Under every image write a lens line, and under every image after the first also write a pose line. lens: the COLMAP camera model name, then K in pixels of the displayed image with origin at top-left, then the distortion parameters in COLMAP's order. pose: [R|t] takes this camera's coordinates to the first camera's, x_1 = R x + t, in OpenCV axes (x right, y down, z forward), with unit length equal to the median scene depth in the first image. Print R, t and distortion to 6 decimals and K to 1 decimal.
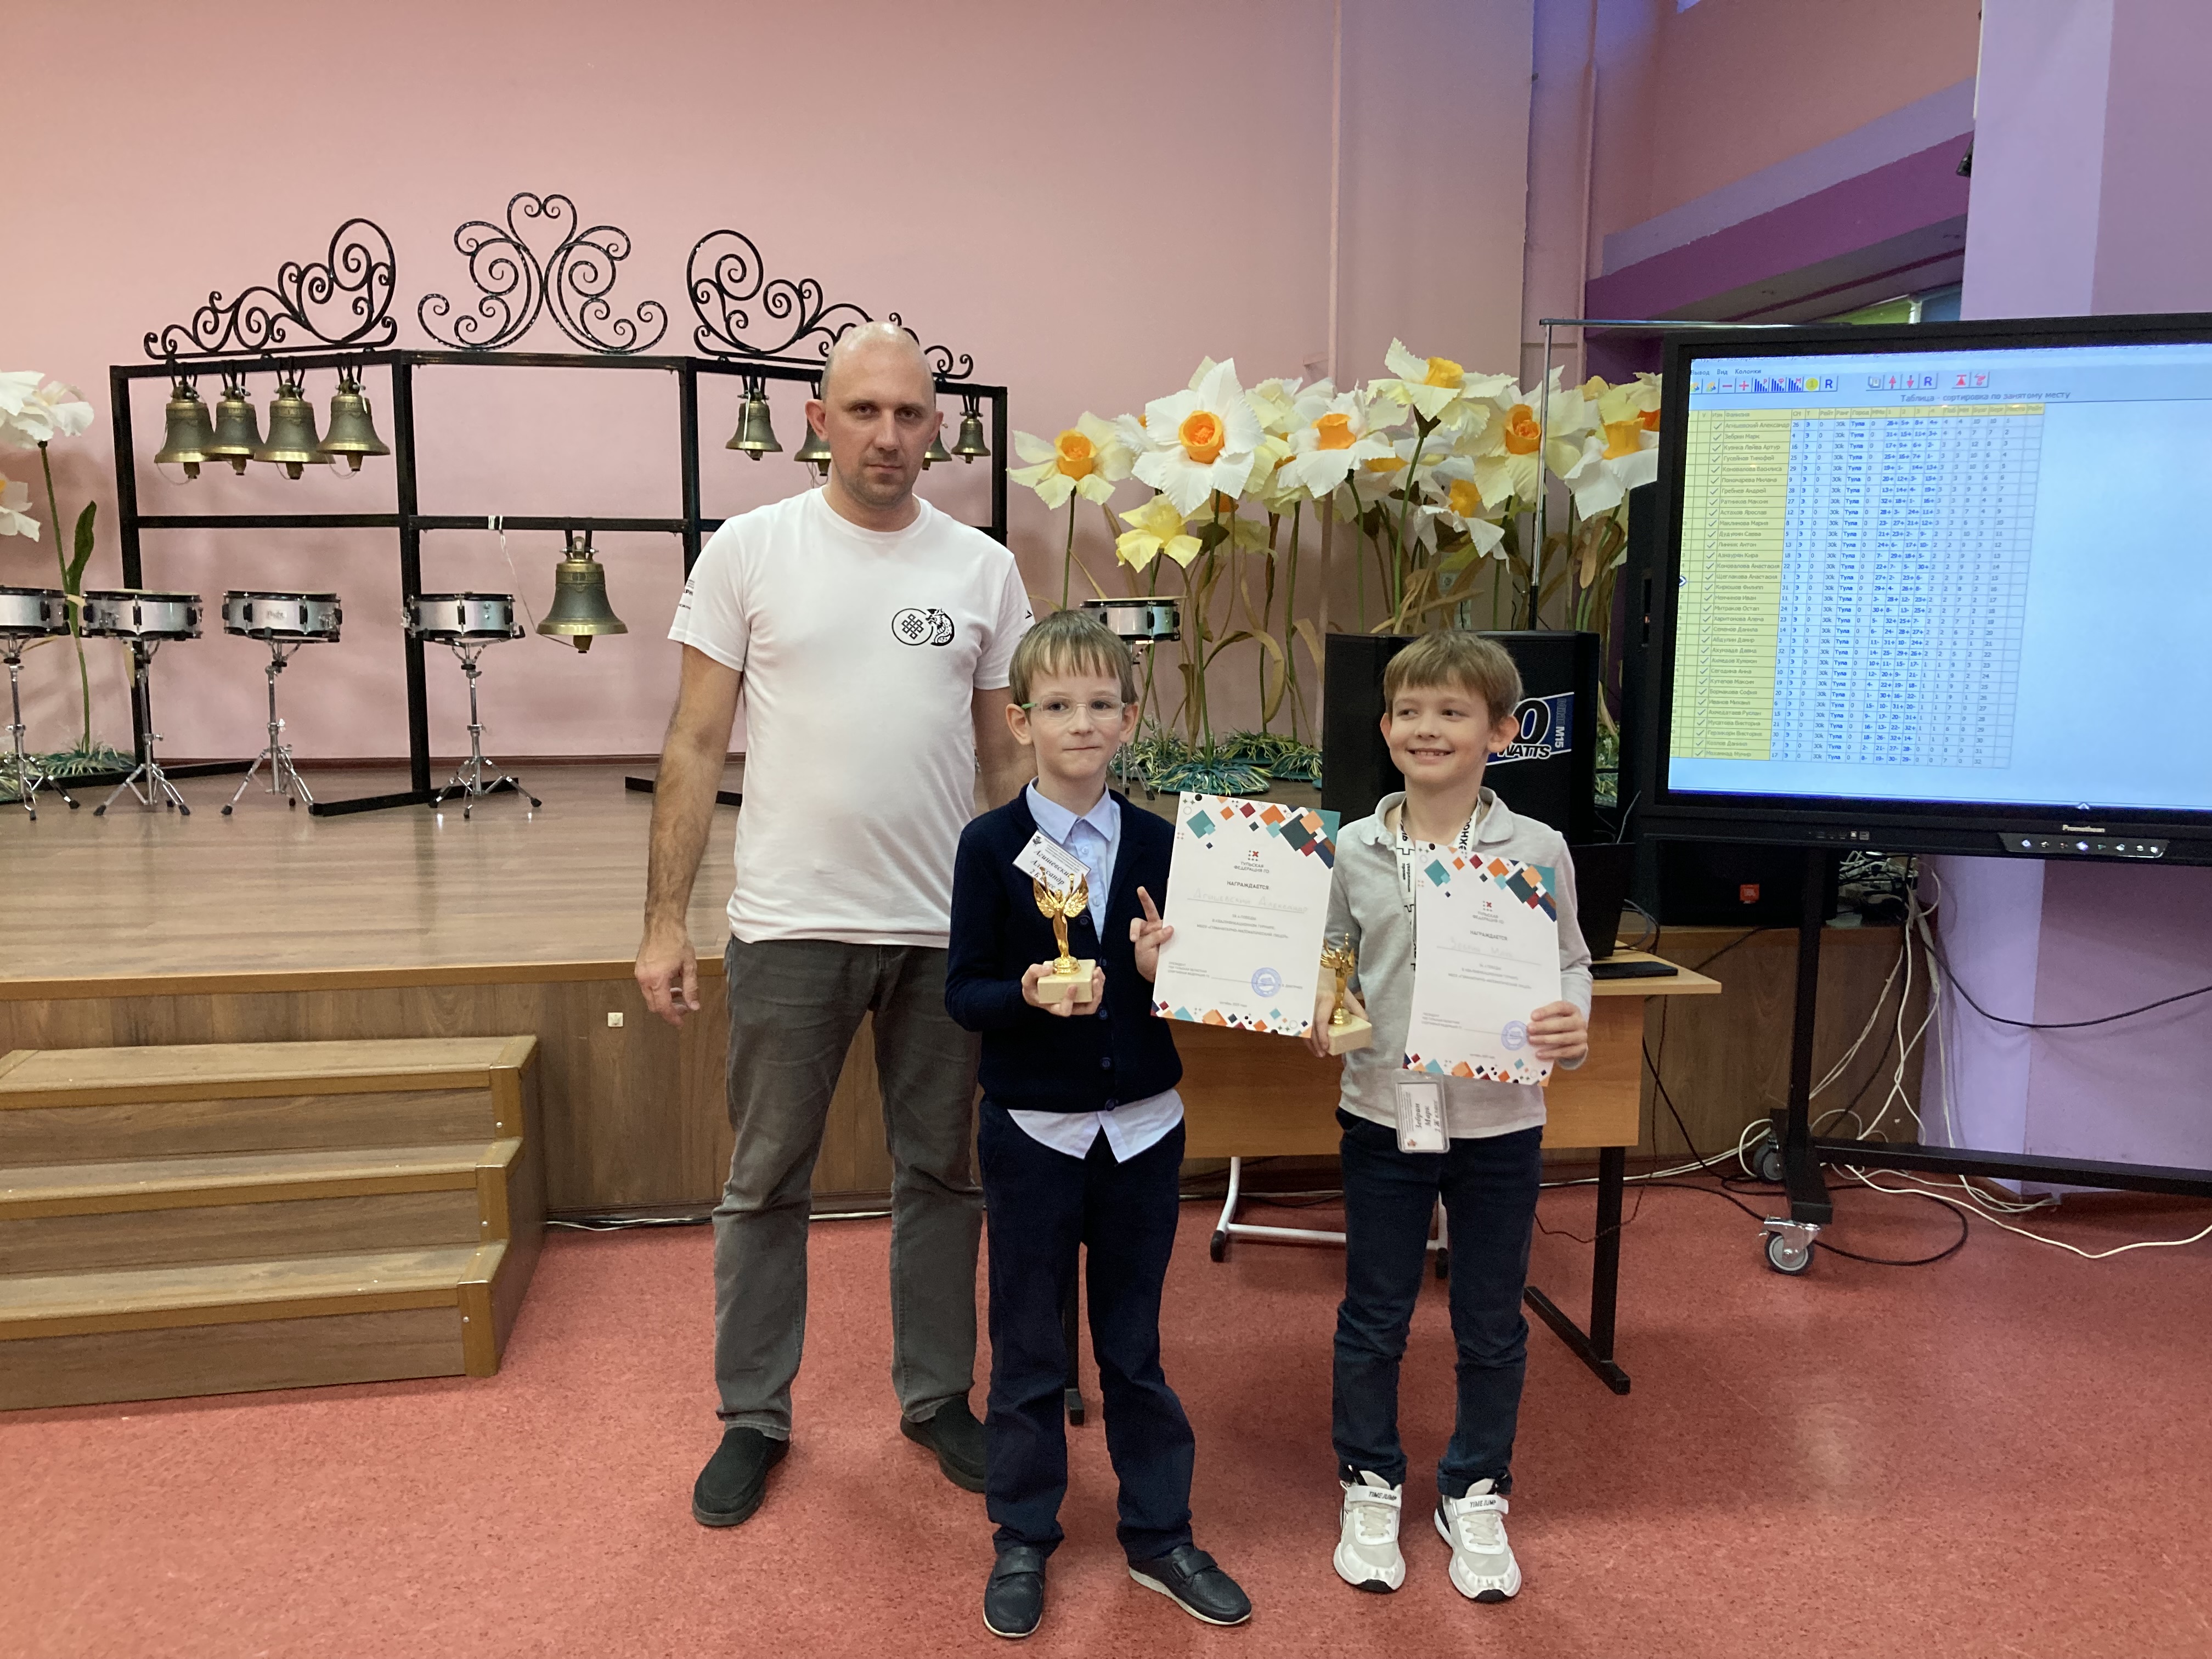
lens RADIAL K [[1816.2, 0, 1106.0], [0, 1816.2, 829.5], [0, 0, 1]] dist [0.051254, 0.001988]
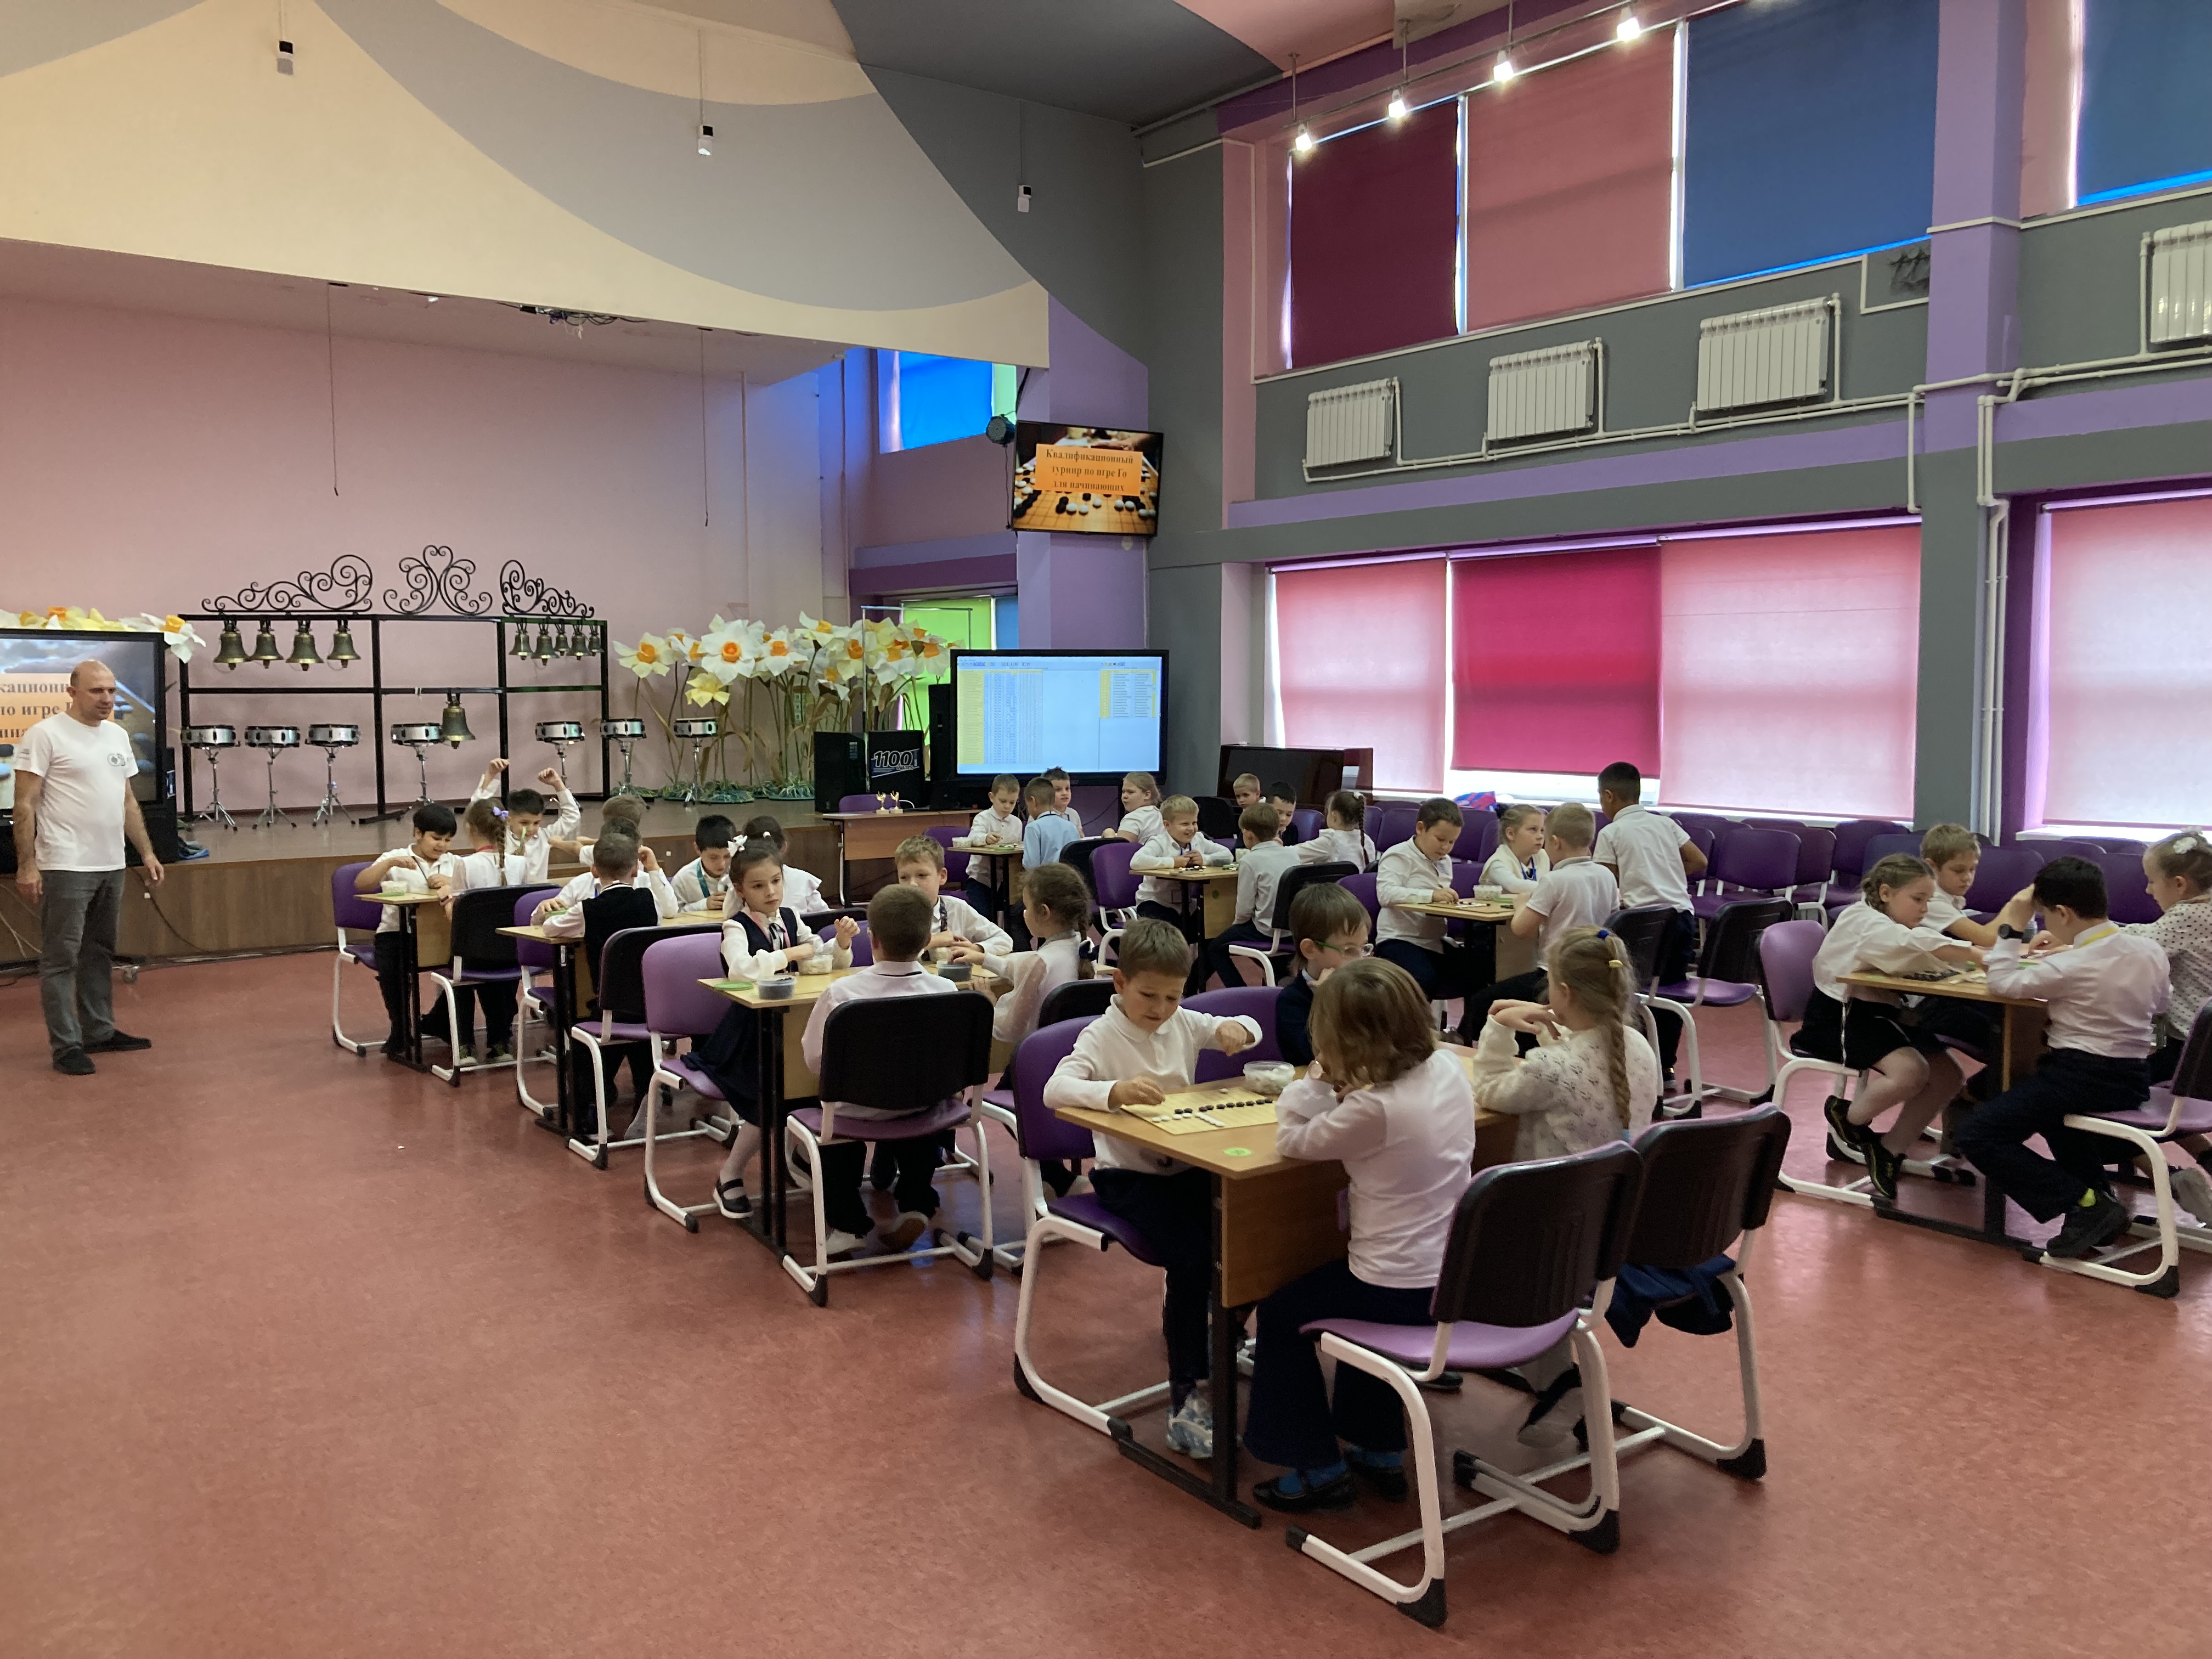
lens RADIAL K [[1853.0, 0, 1106.0], [0, 1853.0, 829.5], [0, 0, 1]] dist [-0.018308, 0.107199]
pose [[0.877682, -0.044506, 0.477172, -0.673933], [0.071275, 0.996728, -0.038132, 0.141541], [-0.473913, 0.067478, 0.877982, -1.327793]]
